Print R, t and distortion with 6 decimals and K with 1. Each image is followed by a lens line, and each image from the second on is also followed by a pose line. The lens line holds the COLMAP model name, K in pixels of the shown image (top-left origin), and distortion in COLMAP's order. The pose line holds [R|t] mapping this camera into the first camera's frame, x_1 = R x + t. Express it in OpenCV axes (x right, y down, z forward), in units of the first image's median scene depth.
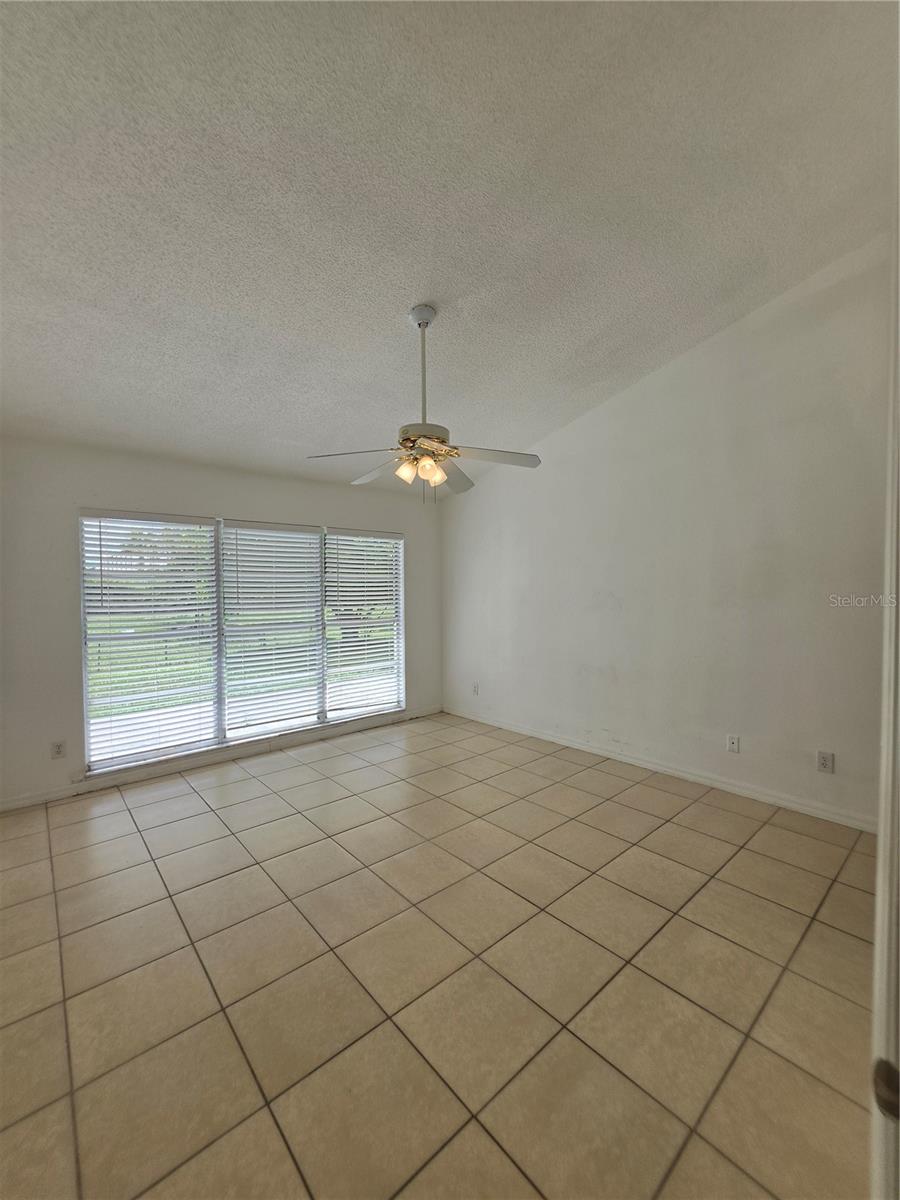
lens RADIAL K [[482.1, 0, 450.0], [0, 482.1, 600.0], [0, 0, 1]] dist [-0.010146, 0.006508]
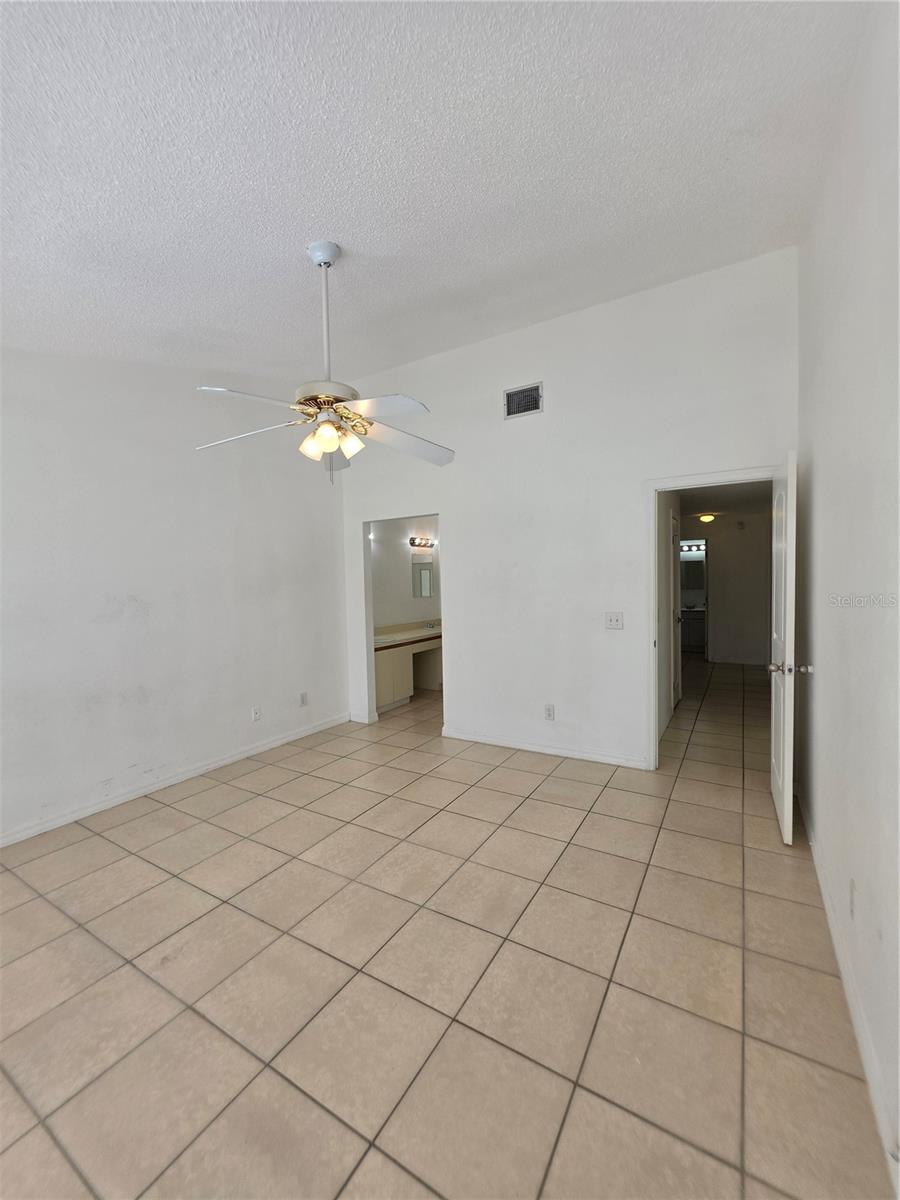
lens RADIAL K [[482.1, 0, 450.0], [0, 482.1, 600.0], [0, 0, 1]] dist [-0.010146, 0.006508]
pose [[-0.297635, -0.019103, 0.954489, -0.866709], [0.051757, 0.998007, 0.036113, -0.016252], [-0.953276, 0.060150, -0.296053, 1.020124]]
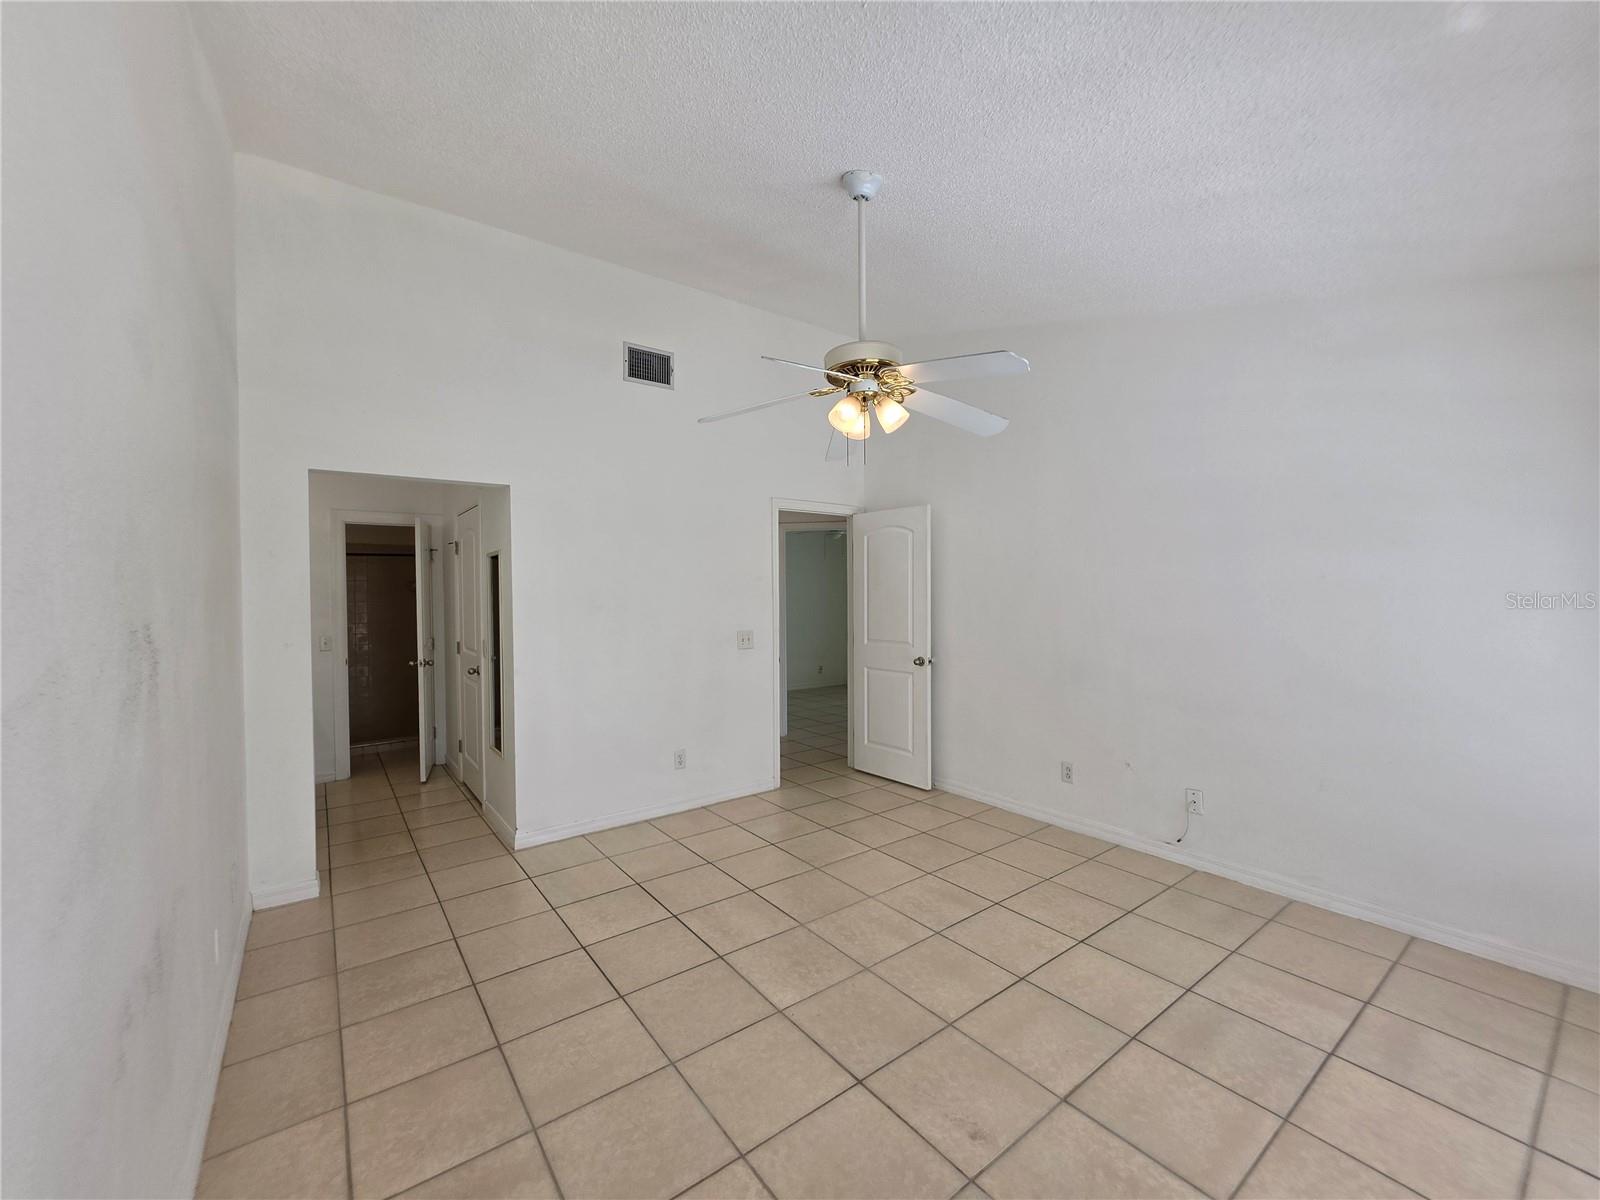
lens RADIAL K [[642.9, 0, 796.8], [0, 642.9, 598.5], [0, 0, 1]] dist [-0.010146, 0.006508]
pose [[-0.995981, 0.020386, 0.087216, -0.038556], [0.023300, 0.999199, 0.032531, -0.043570], [-0.086483, 0.034433, -0.995658, 1.807529]]
